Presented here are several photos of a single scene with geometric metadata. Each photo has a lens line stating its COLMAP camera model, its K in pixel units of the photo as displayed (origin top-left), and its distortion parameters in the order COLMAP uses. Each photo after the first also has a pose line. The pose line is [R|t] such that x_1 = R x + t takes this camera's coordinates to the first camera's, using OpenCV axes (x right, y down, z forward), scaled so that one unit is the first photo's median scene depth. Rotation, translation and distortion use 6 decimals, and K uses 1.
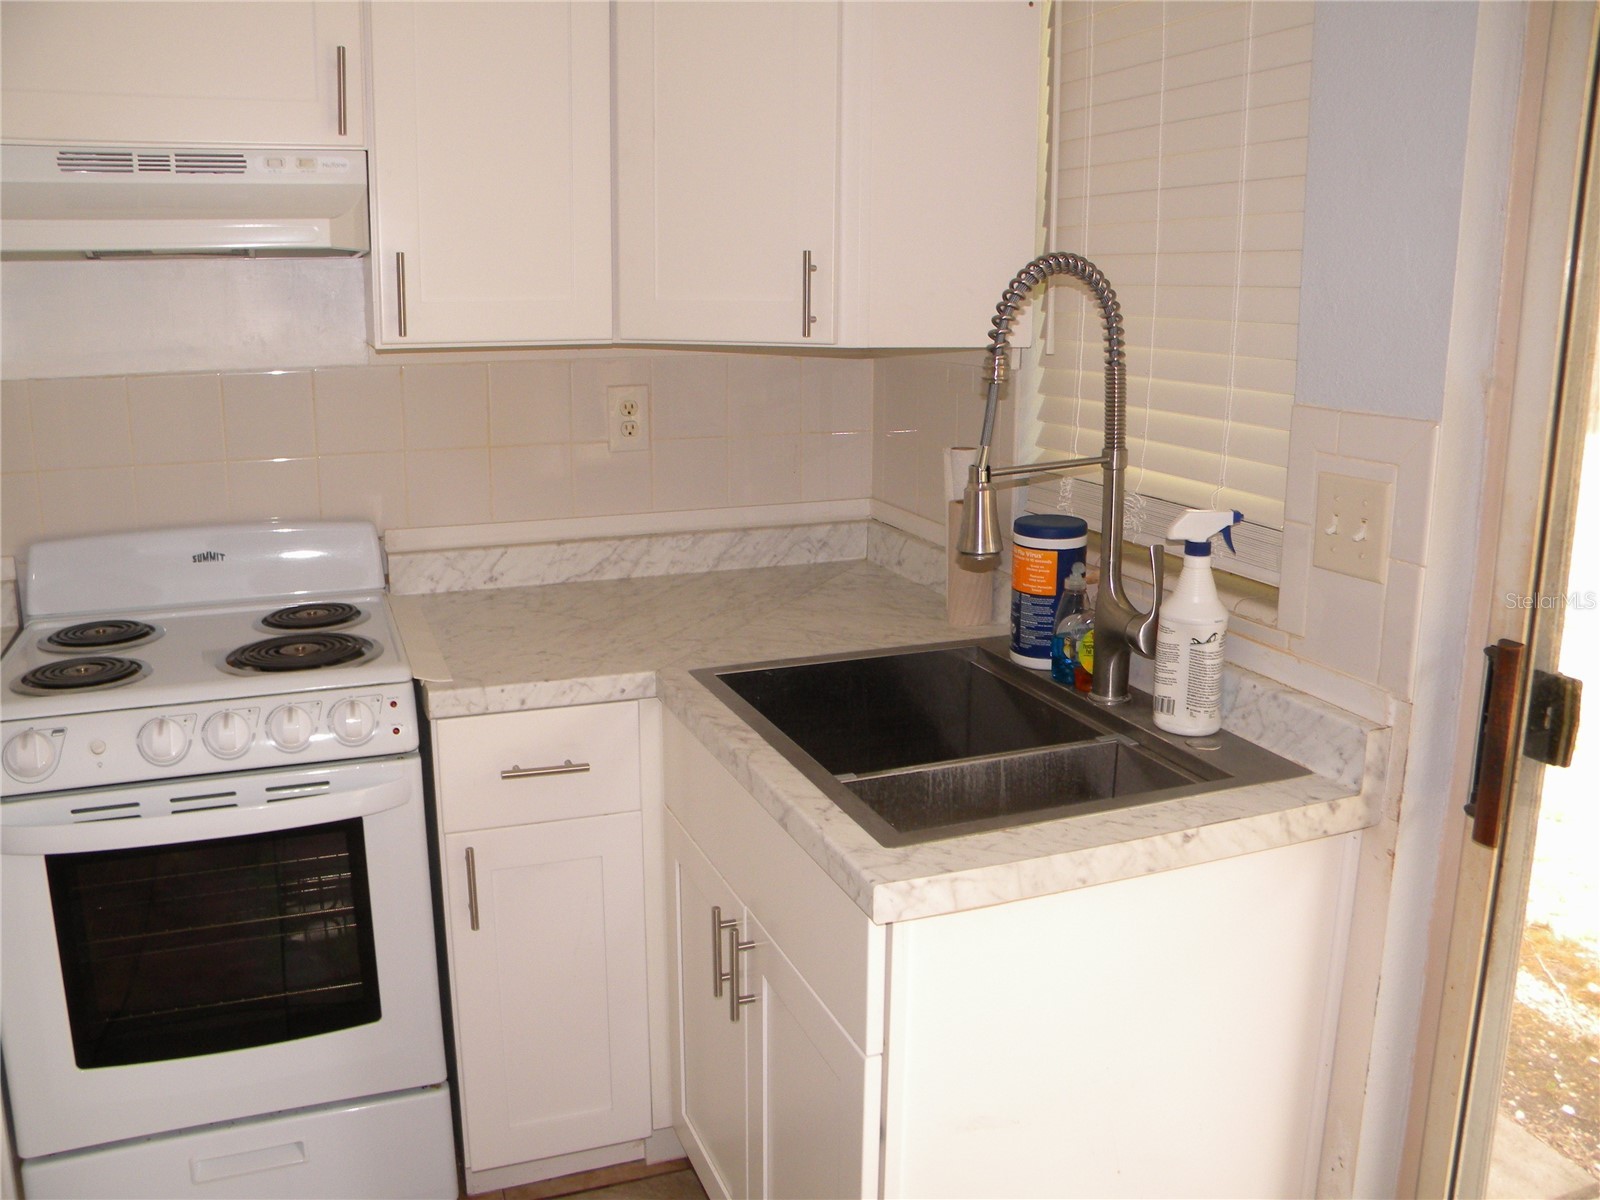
lens RADIAL K [[1358.7, 0, 800.9], [0, 1358.7, 594.9], [0, 0, 1]] dist [-0.186172, 0.162159]
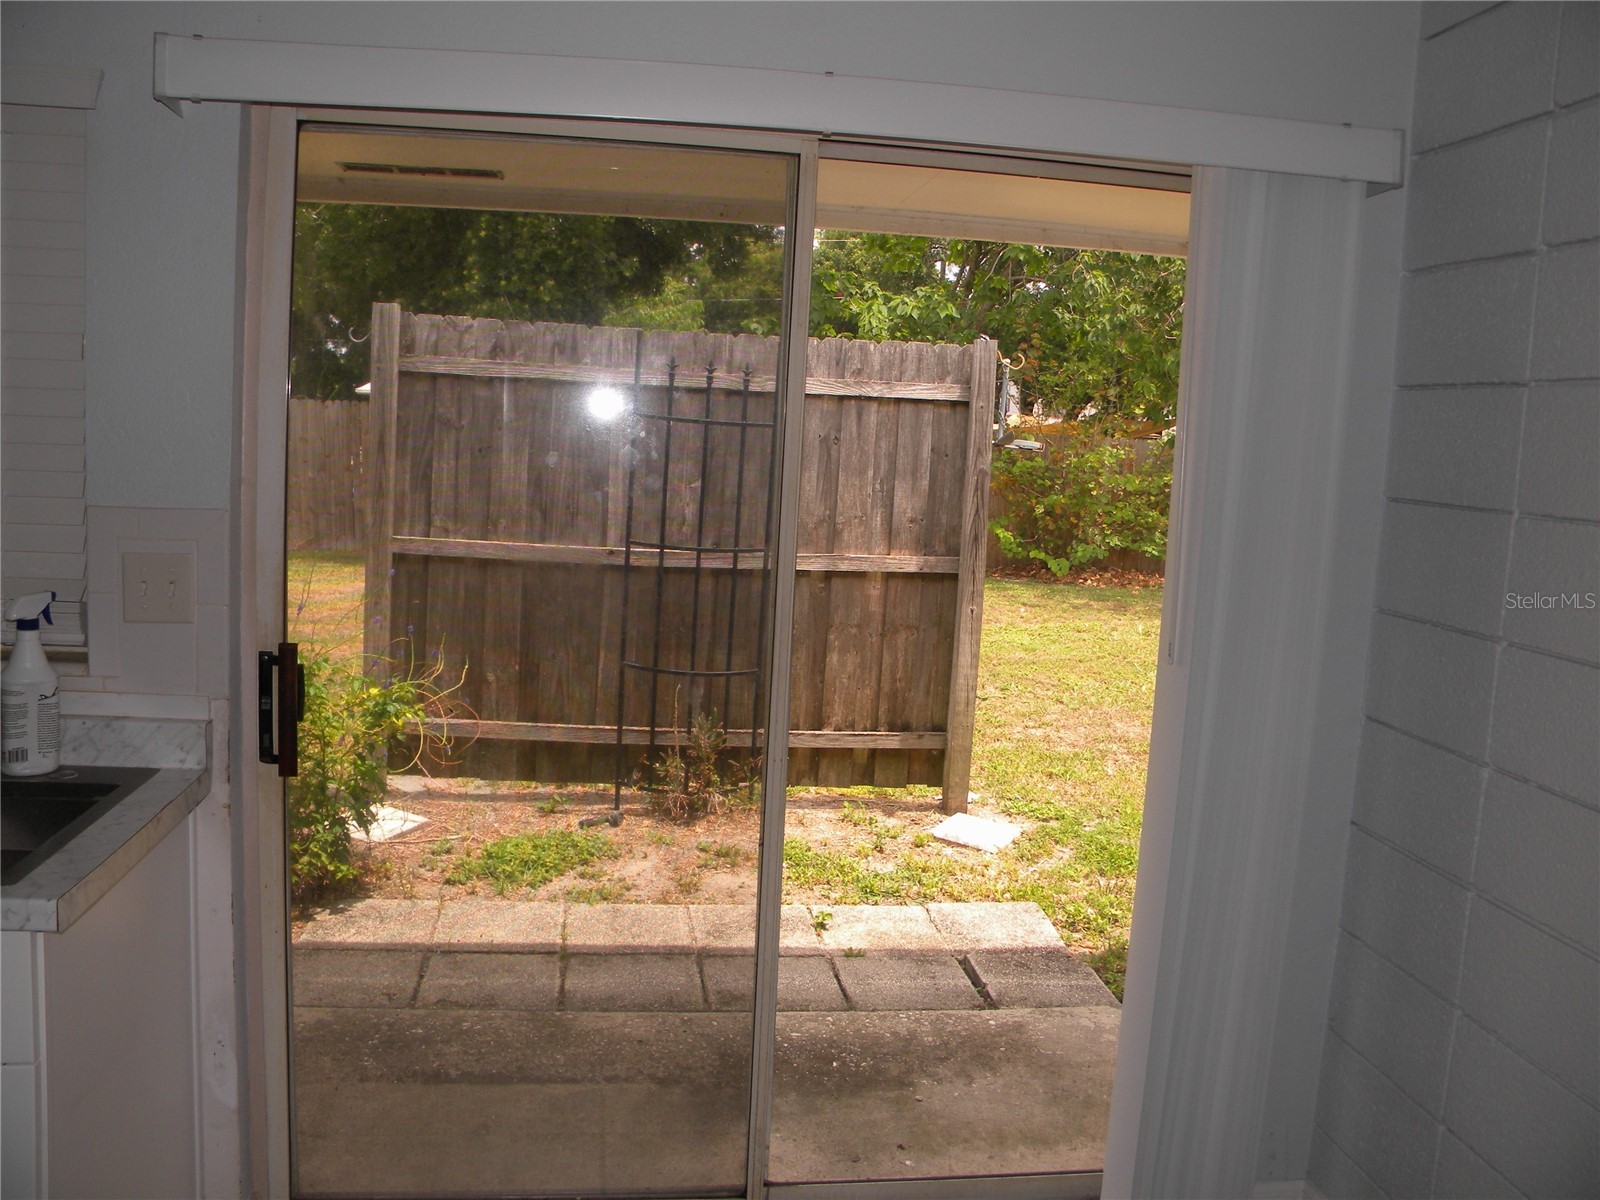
lens RADIAL K [[1358.7, 0, 797.3], [0, 1358.7, 596.9], [0, 0, 1]] dist [-0.186172, 0.162159]
pose [[0.246066, -0.110783, 0.962901, -0.623753], [0.170212, 0.982947, 0.069592, -0.019849], [-0.954191, 0.146773, 0.260726, -0.013588]]
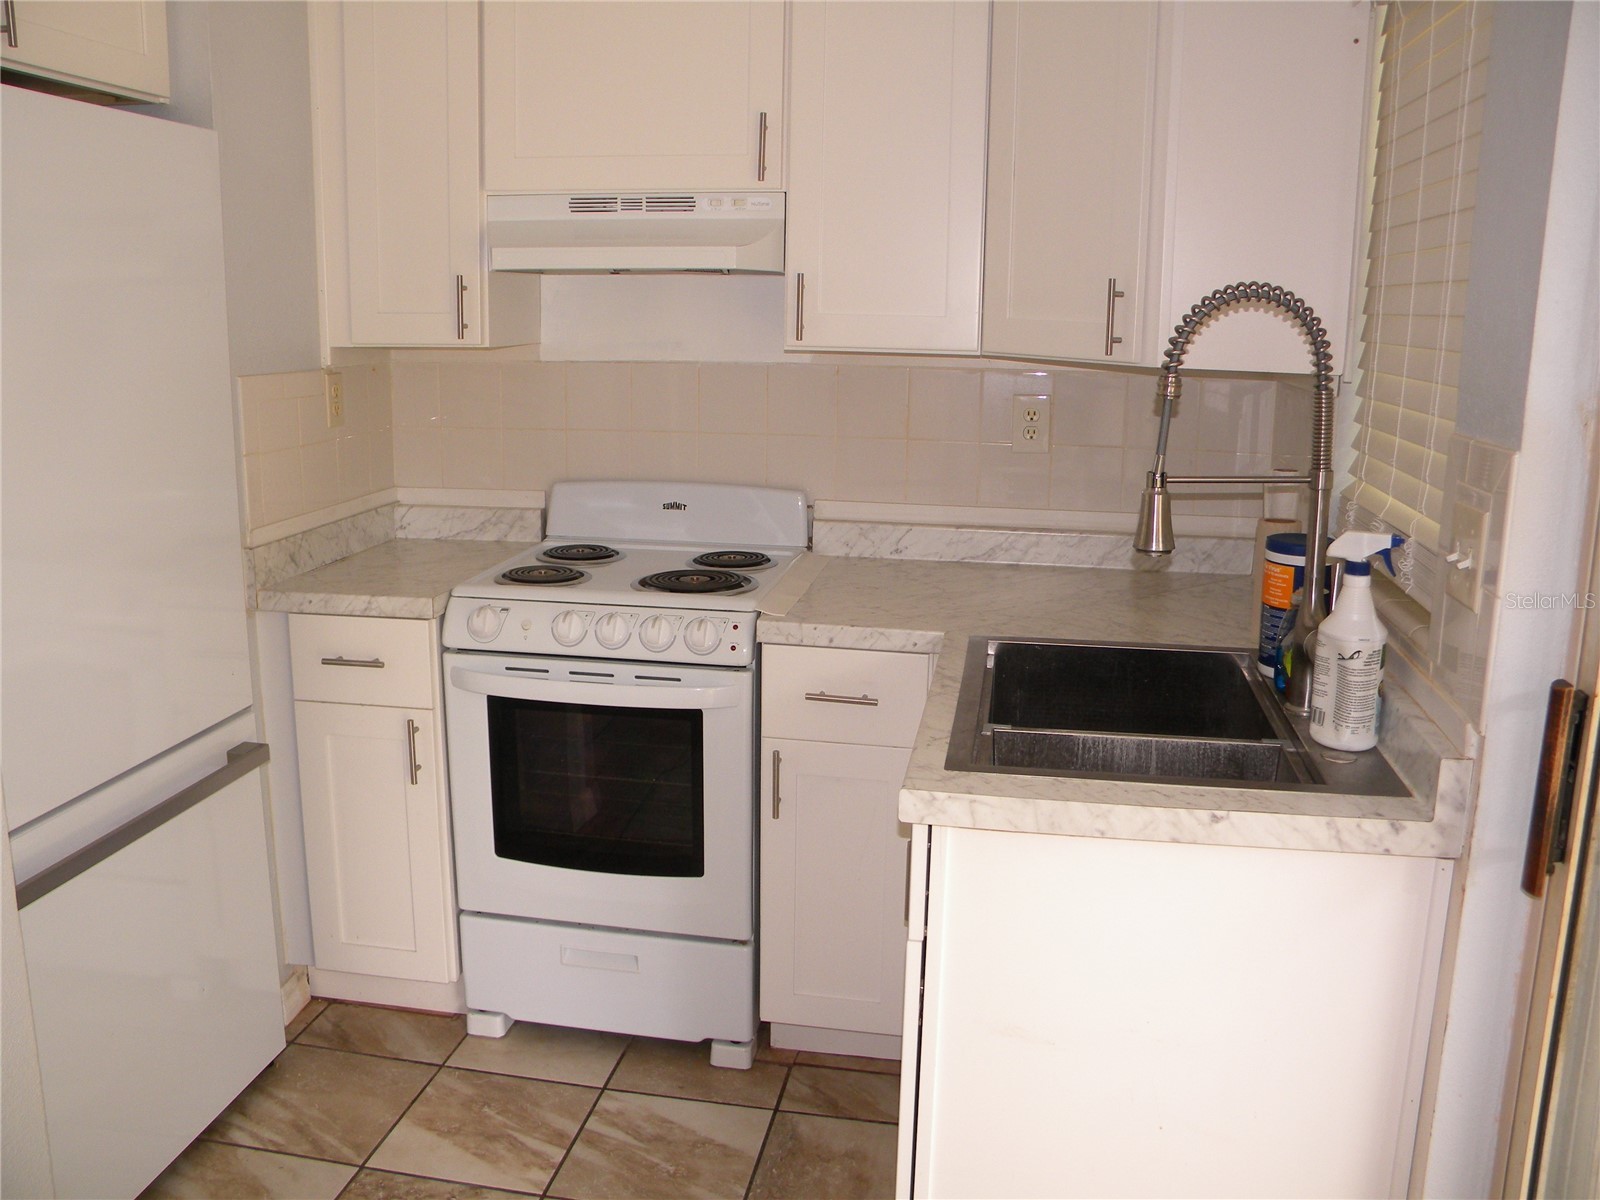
lens RADIAL K [[1358.7, 0, 794.6], [0, 1358.7, 592.0], [0, 0, 1]] dist [-0.186172, 0.162159]
pose [[0.851455, 0.119237, -0.510693, 0.400979], [-0.128284, 0.991581, 0.017634, 0.019015], [0.508496, 0.050499, 0.859582, -0.084069]]
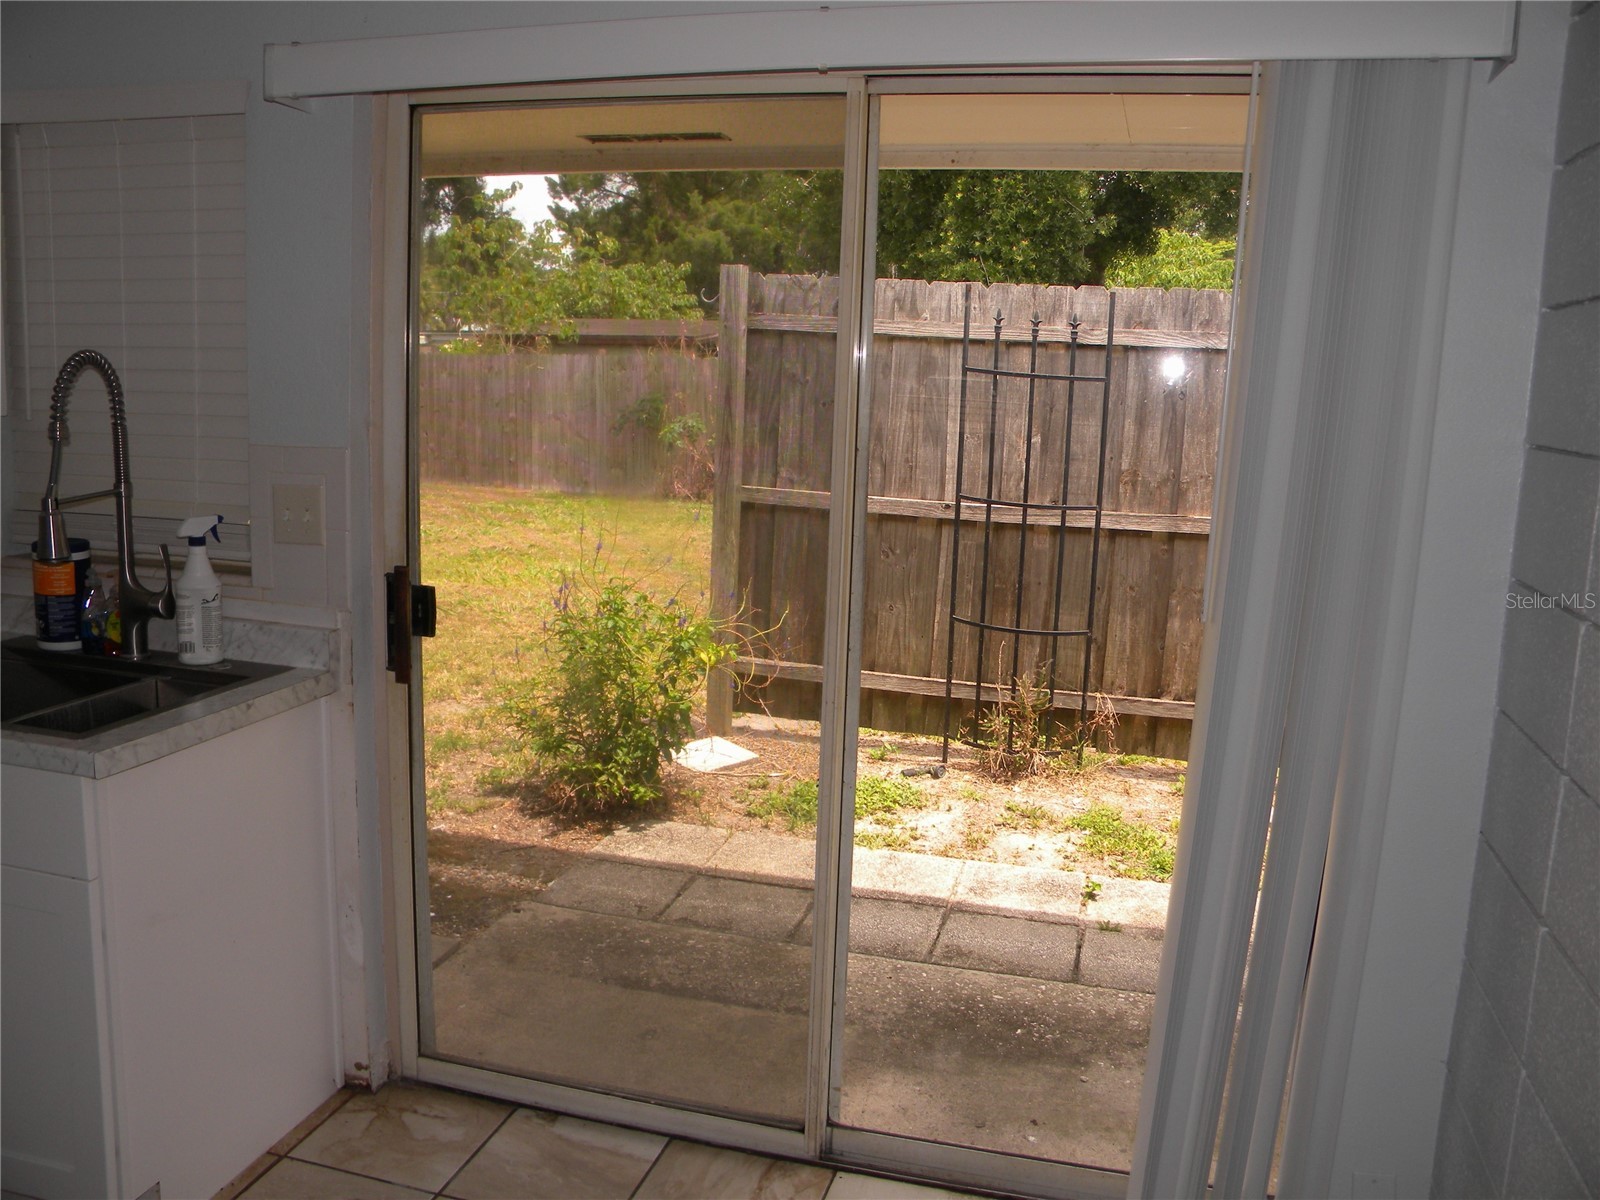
lens RADIAL K [[1358.7, 0, 795.7], [0, 1358.7, 602.0], [0, 0, 1]] dist [-0.186172, 0.162159]
pose [[0.608302, -0.118074, 0.784874, -0.430012], [0.147513, 0.988463, 0.034375, 0.074754], [-0.779878, 0.094869, 0.618701, -0.419252]]
